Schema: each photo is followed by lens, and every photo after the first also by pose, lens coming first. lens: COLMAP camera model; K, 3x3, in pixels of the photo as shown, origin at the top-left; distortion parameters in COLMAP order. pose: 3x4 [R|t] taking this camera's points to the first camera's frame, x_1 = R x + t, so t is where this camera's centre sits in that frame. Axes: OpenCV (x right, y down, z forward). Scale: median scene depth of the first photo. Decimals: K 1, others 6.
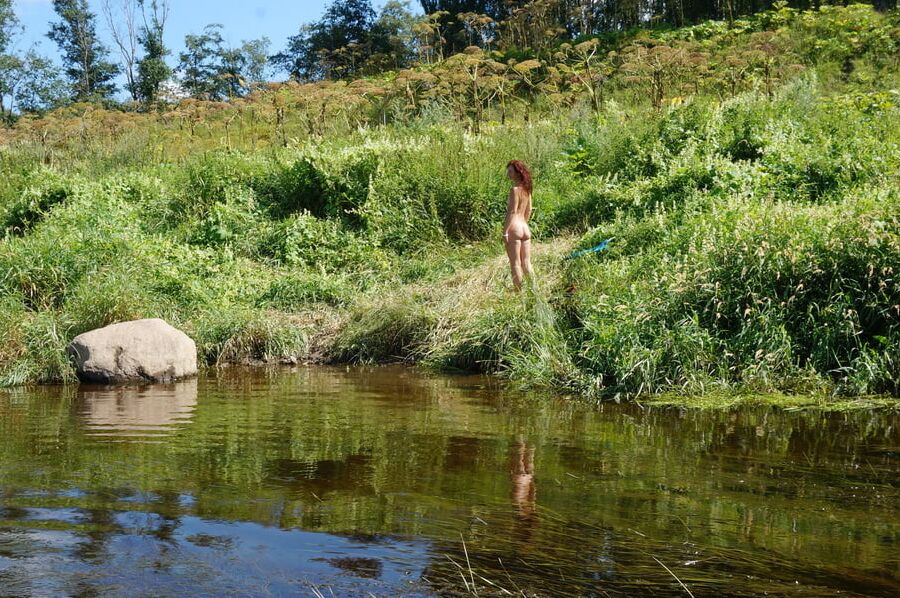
lens RADIAL K [[1062.6, 0, 446.3], [0, 1062.6, 326.0], [0, 0, 1]] dist [-0.003929, 0.024445]
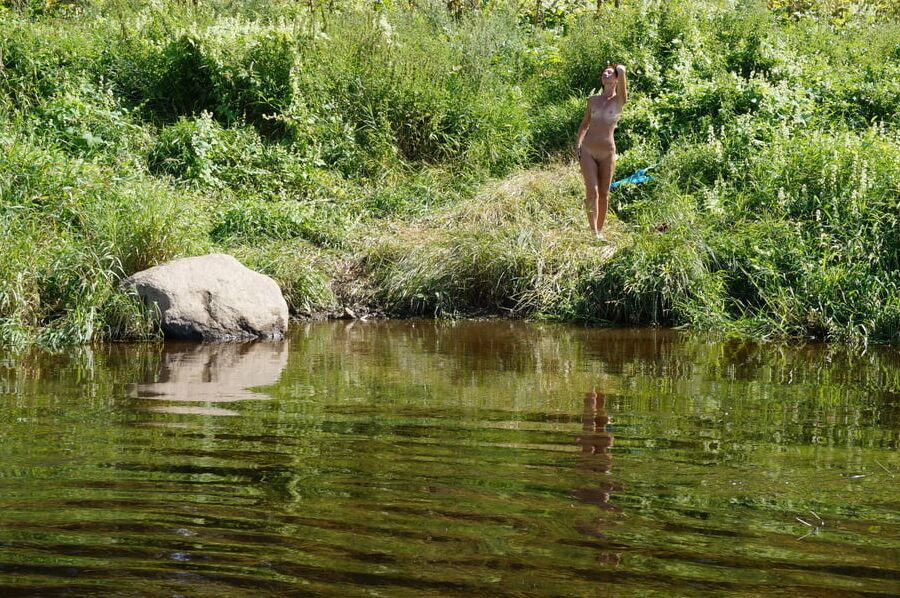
lens RADIAL K [[1555.4, 0, 504.7], [0, 1555.4, 298.7], [0, 0, 1]] dist [-0.012803, 0.017591]
pose [[0.914899, 0.004619, 0.403657, -0.381947], [-0.005126, 0.999987, 0.000173, 0.016346], [-0.403651, -0.002227, 0.914910, -0.042865]]
